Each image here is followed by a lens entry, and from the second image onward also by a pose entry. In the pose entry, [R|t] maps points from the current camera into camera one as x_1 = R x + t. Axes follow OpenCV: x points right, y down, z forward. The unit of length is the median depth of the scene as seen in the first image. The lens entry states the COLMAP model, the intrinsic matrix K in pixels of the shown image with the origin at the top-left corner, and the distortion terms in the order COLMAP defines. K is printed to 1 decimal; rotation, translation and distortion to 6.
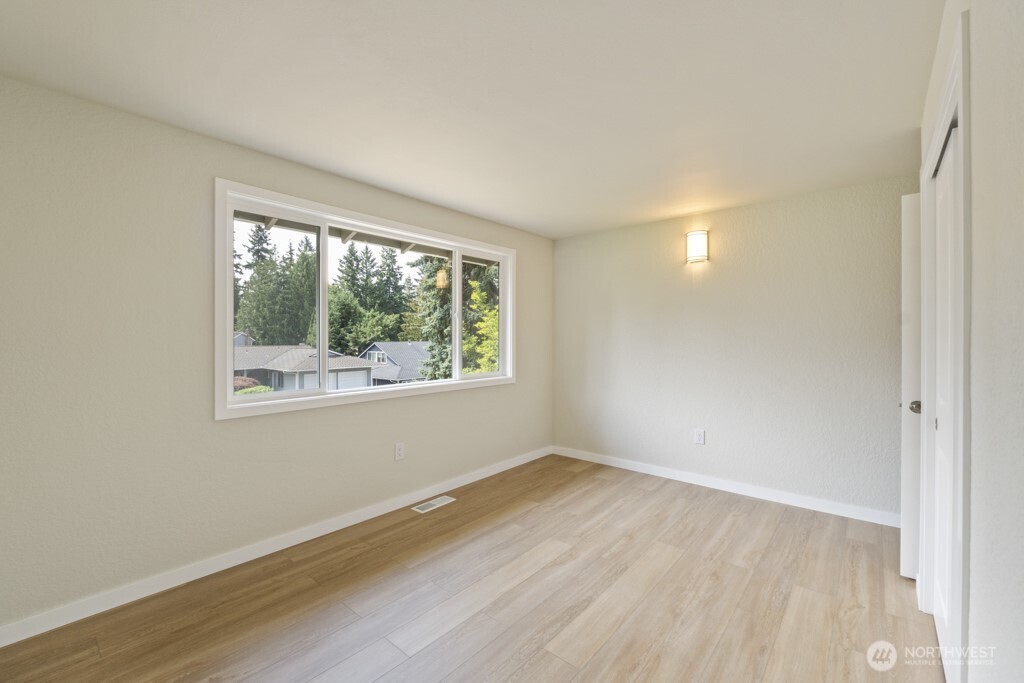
lens RADIAL K [[426.9, 0, 513.9], [0, 426.9, 340.6], [0, 0, 1]] dist [-0.007889, 0.000052]
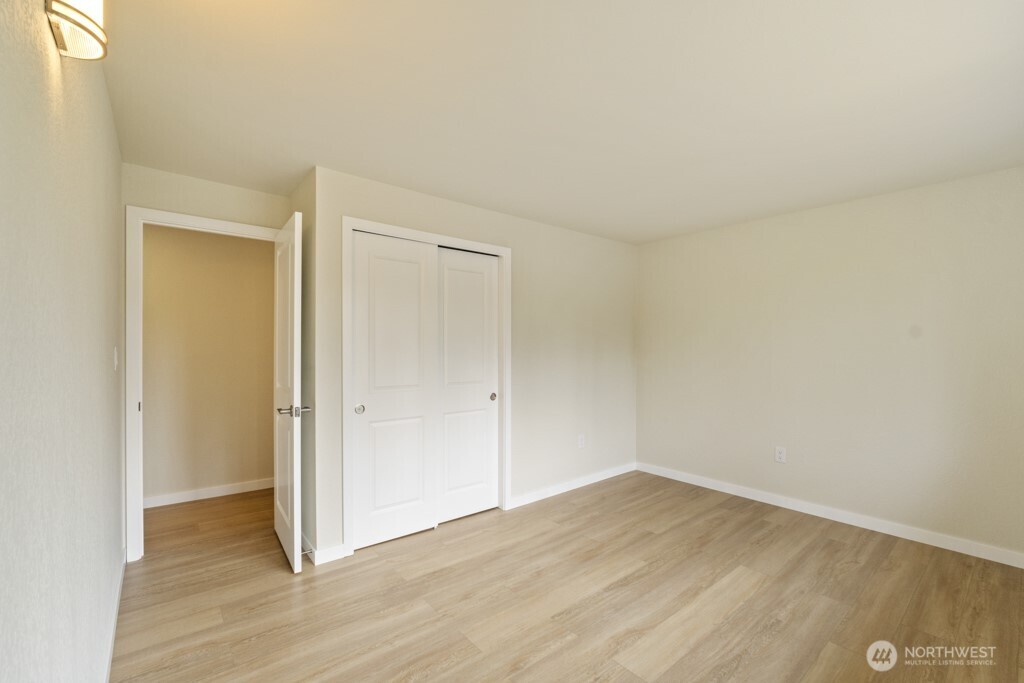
lens RADIAL K [[428.6, 0, 512.0], [0, 428.6, 341.5], [0, 0, 1]] dist [-0.010365, 0.000479]
pose [[-0.982110, -0.001413, 0.188303, 0.204298], [-0.003855, 0.999913, -0.012602, -0.013511], [-0.188269, -0.013102, -0.982030, 2.058094]]
